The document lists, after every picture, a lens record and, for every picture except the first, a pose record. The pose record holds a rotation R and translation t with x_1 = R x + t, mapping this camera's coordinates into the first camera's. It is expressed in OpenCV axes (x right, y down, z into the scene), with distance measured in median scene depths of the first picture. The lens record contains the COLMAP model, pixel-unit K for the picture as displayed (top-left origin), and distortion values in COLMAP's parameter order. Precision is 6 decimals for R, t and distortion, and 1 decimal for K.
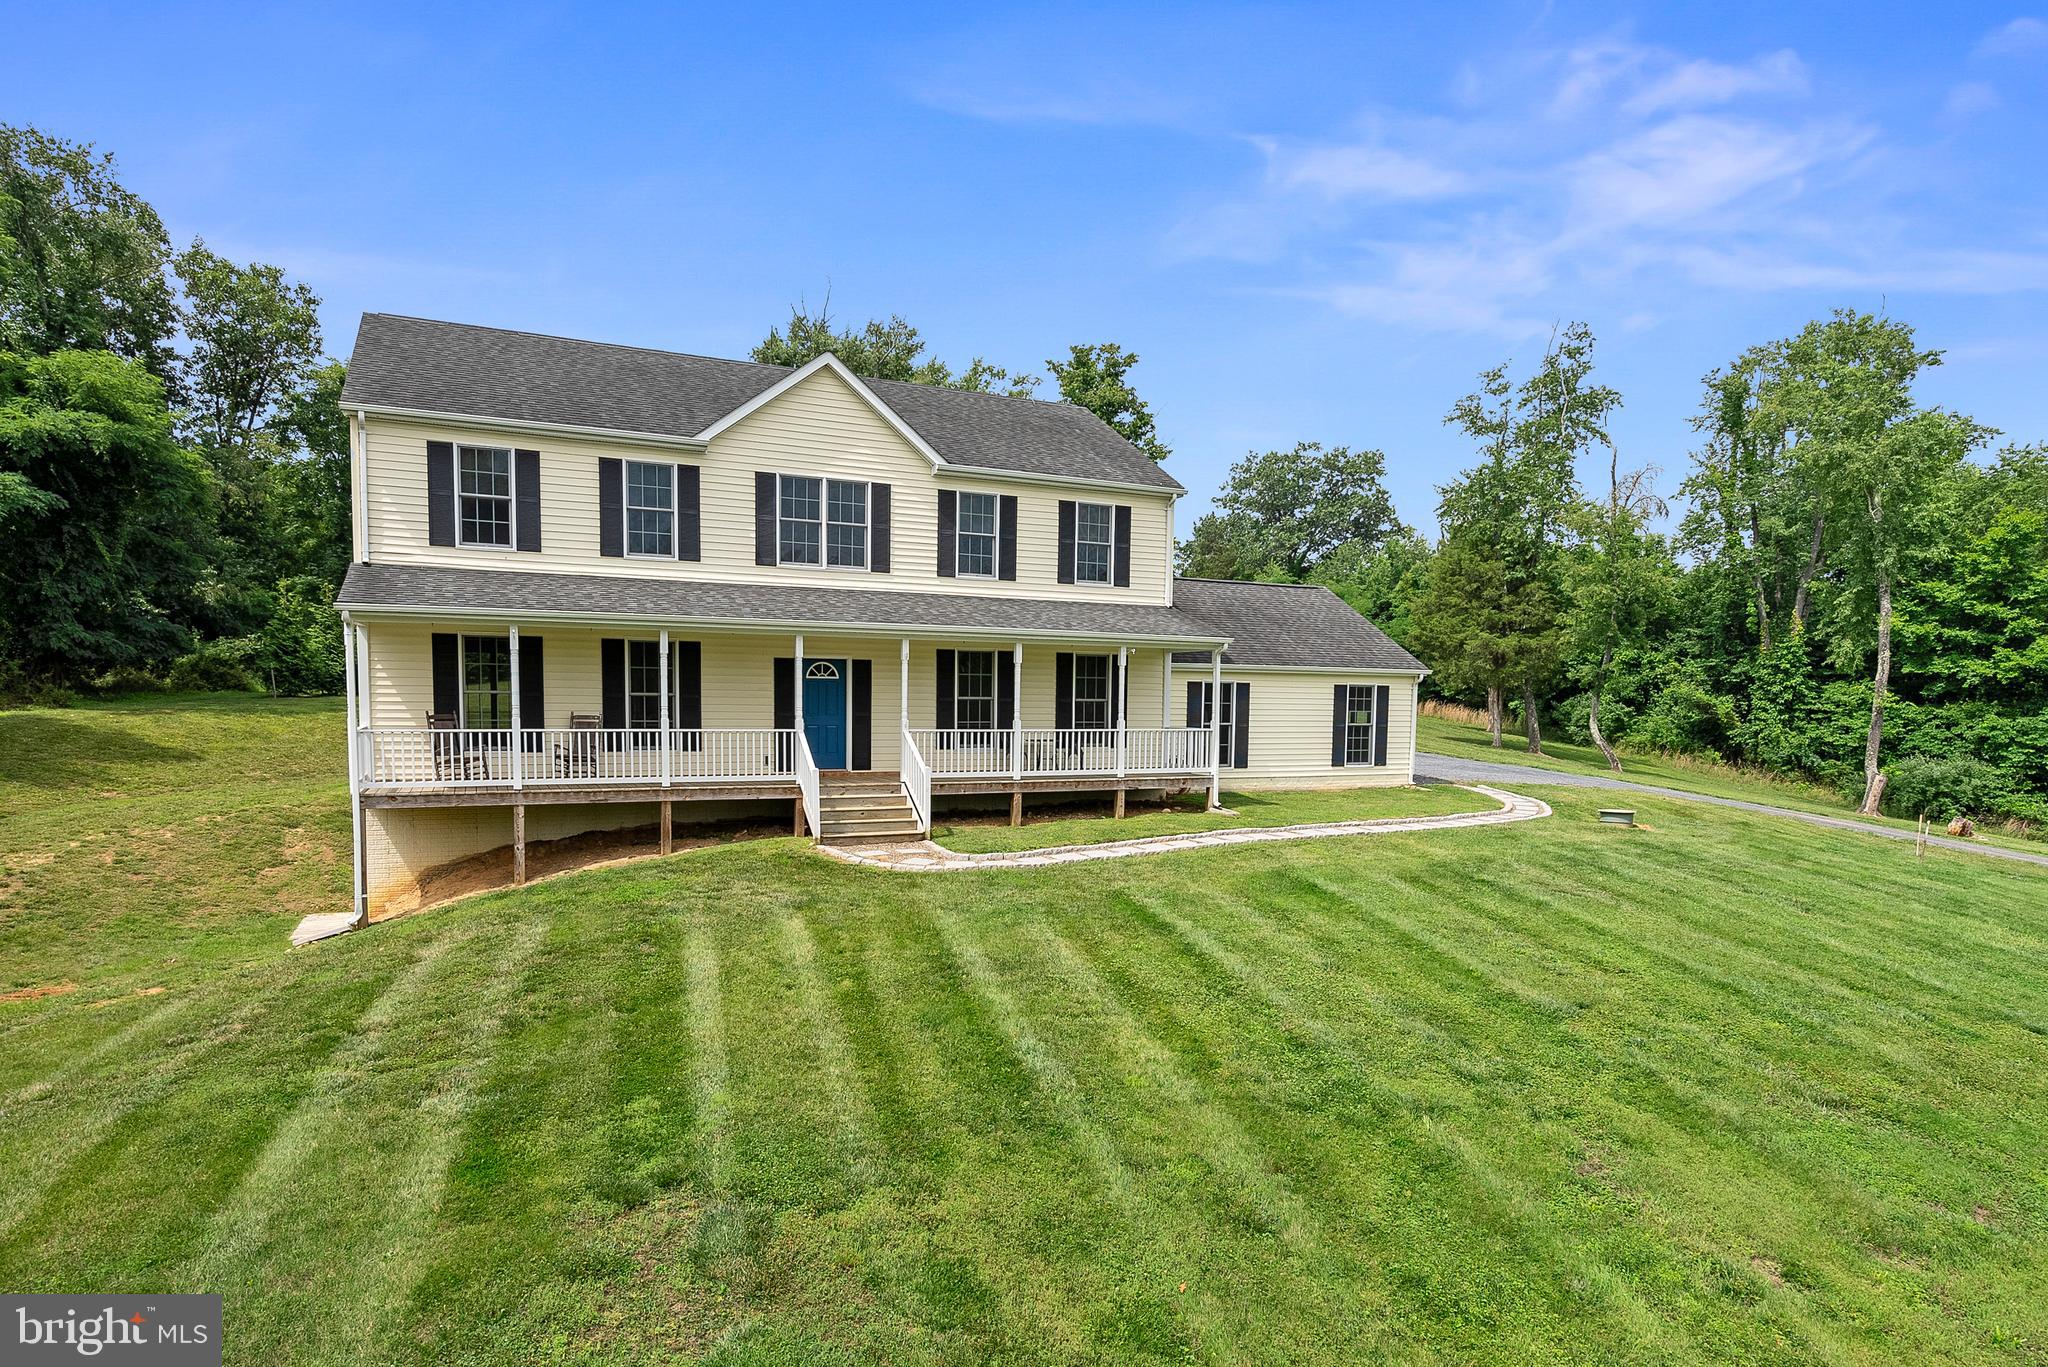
lens RADIAL K [[965.1, 0, 1020.0], [0, 965.1, 688.6], [0, 0, 1]] dist [-0.001272, 0.000149]
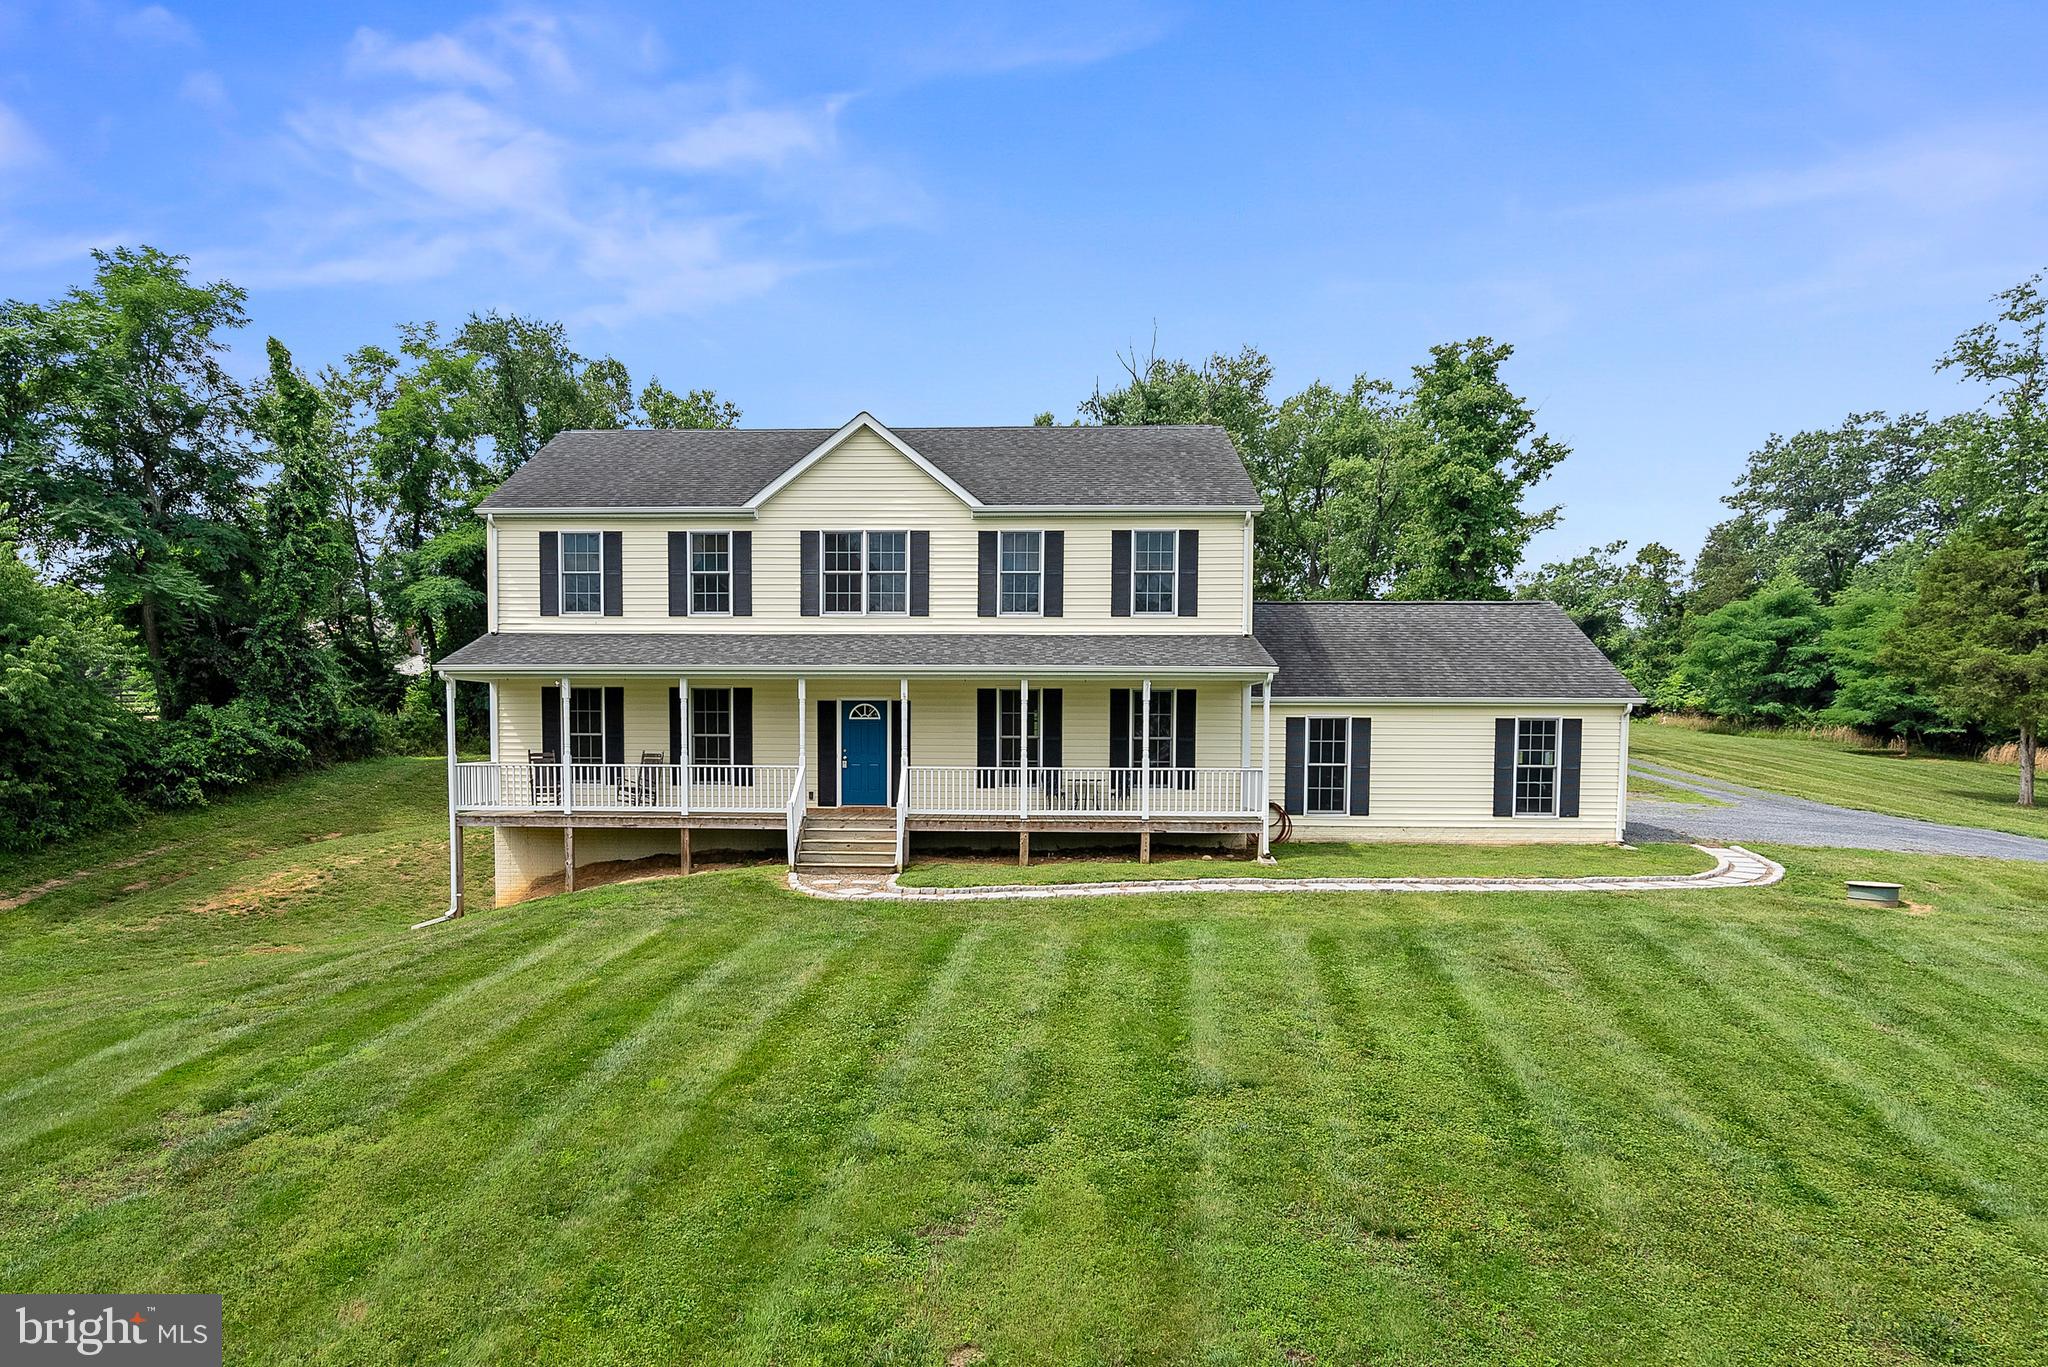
lens RADIAL K [[1002.4, 0, 1026.2], [0, 1002.4, 716.8], [0, 0, 1]] dist [-0.001947, 0.000939]
pose [[0.917860, -0.017922, -0.396500, 0.402948], [0.009986, 0.999707, -0.022071, 0.013303], [0.396780, 0.016298, 0.917769, 0.060820]]
